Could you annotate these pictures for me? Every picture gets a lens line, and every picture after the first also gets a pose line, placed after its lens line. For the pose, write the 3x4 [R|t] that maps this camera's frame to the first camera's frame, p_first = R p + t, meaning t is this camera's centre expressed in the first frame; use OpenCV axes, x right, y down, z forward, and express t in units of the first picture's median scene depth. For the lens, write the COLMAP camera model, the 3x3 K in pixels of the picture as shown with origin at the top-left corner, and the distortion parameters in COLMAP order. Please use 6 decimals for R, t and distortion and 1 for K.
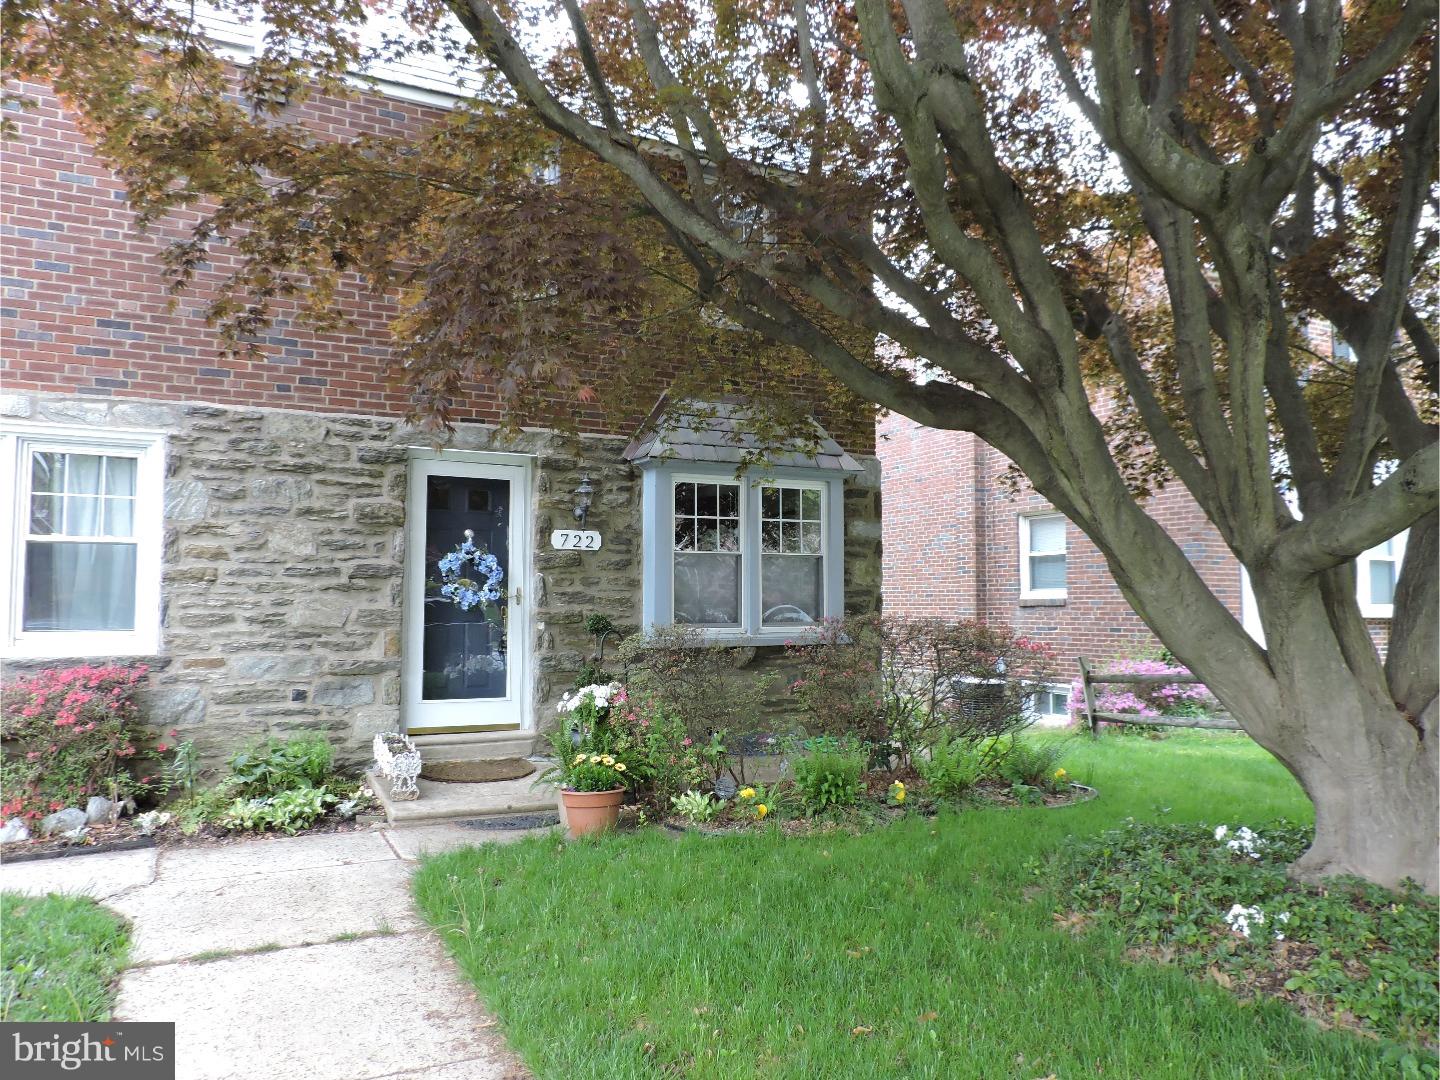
lens RADIAL K [[1029.6, 0, 721.7], [0, 1029.6, 542.5], [0, 0, 1]] dist [-0.027875, 0.009563]
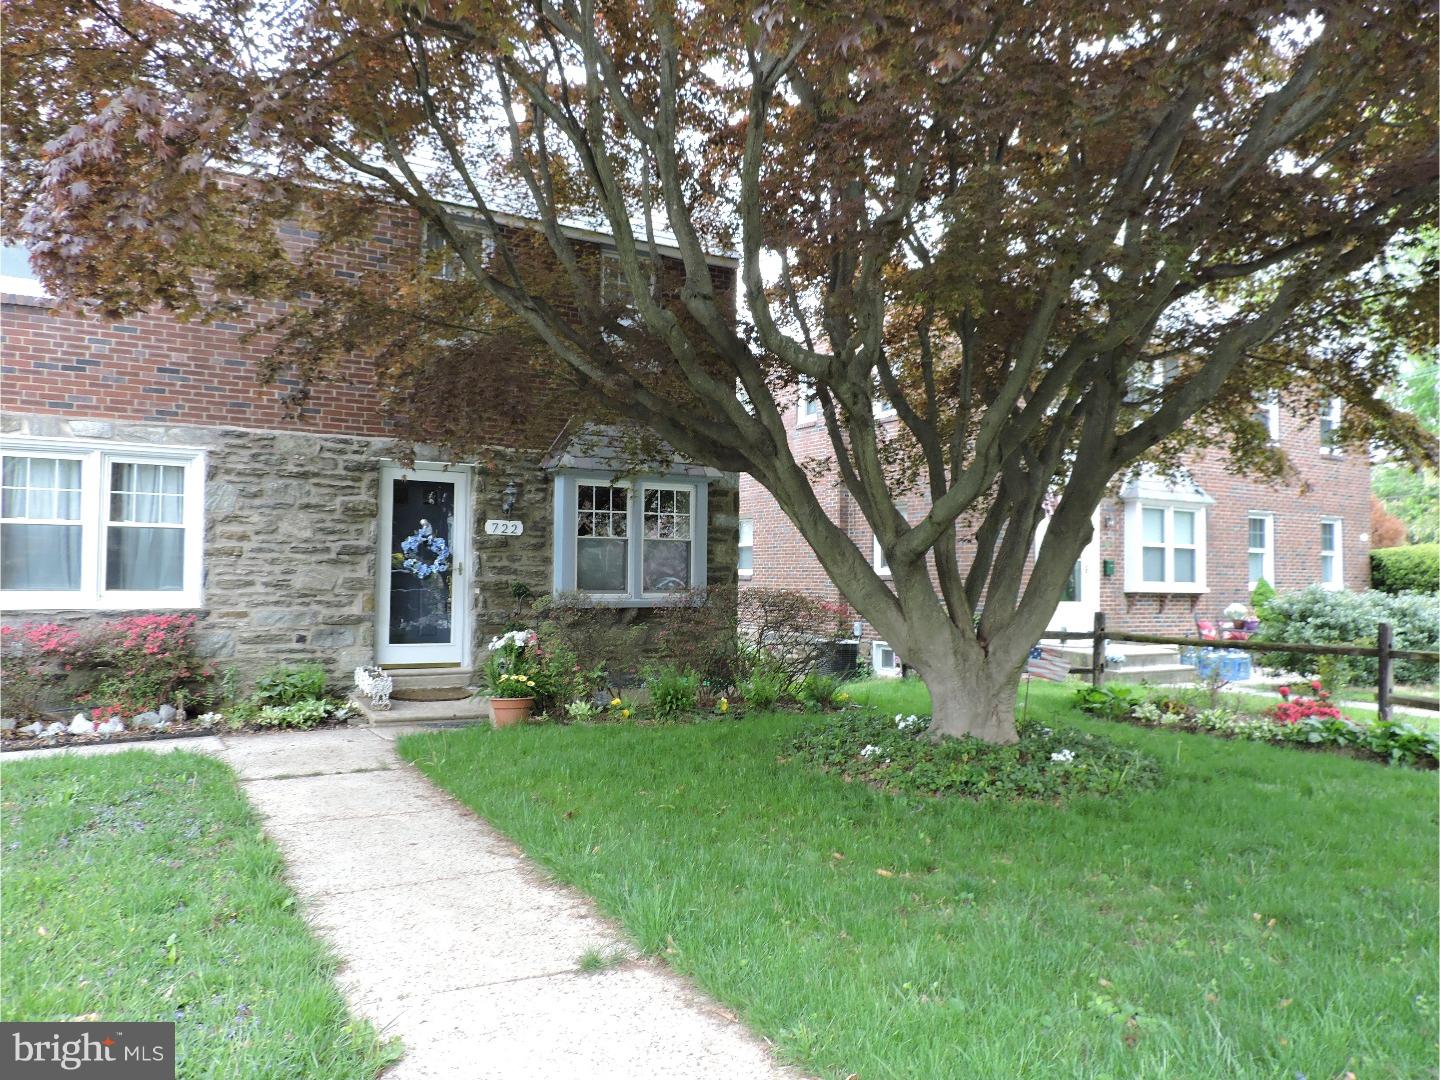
lens RADIAL K [[1029.6, 0, 722.2], [0, 1029.6, 544.3], [0, 0, 1]] dist [-0.027875, 0.009563]
pose [[0.997875, 0.012375, 0.063971, 0.066659], [-0.014146, 0.999527, 0.027305, -0.024448], [-0.063603, -0.028152, 0.997578, -0.416616]]
